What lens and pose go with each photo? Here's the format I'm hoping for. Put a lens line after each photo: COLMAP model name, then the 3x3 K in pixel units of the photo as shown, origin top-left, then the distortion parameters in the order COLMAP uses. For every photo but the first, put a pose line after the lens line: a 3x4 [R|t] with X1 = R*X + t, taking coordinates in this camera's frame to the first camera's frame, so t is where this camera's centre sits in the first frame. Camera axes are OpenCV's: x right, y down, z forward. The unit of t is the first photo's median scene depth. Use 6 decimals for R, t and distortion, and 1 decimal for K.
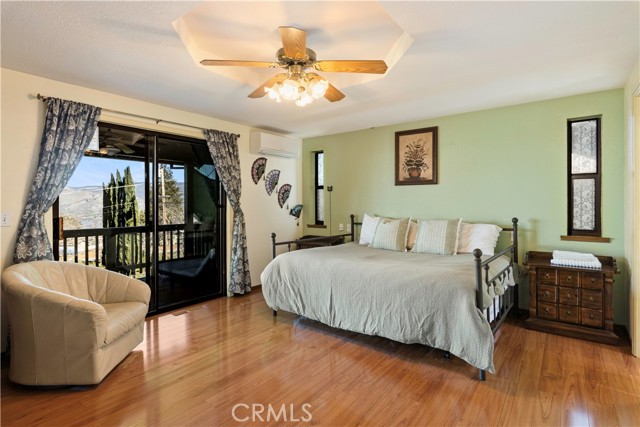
lens RADIAL K [[323.3, 0, 319.4], [0, 323.3, 210.9], [0, 0, 1]] dist [0.002143, -0.002788]
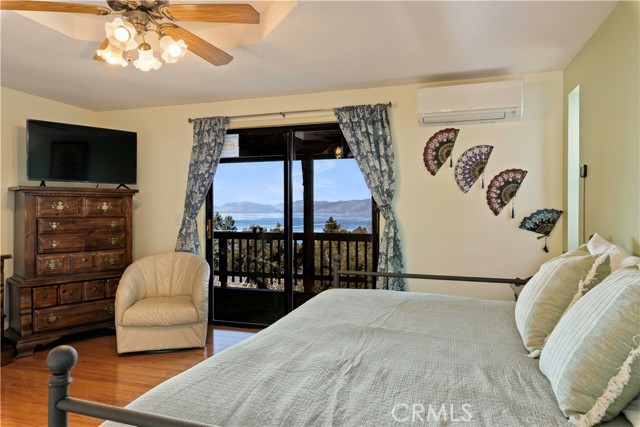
lens RADIAL K [[410.0, 0, 318.8], [0, 410.0, 211.2], [0, 0, 1]] dist [-0.003508, 0.000050]
pose [[0.372039, 0.008337, -0.928180, 0.438258], [-0.016965, 0.999854, 0.002181, -0.013033], [0.928062, 0.014935, 0.372126, 0.516778]]
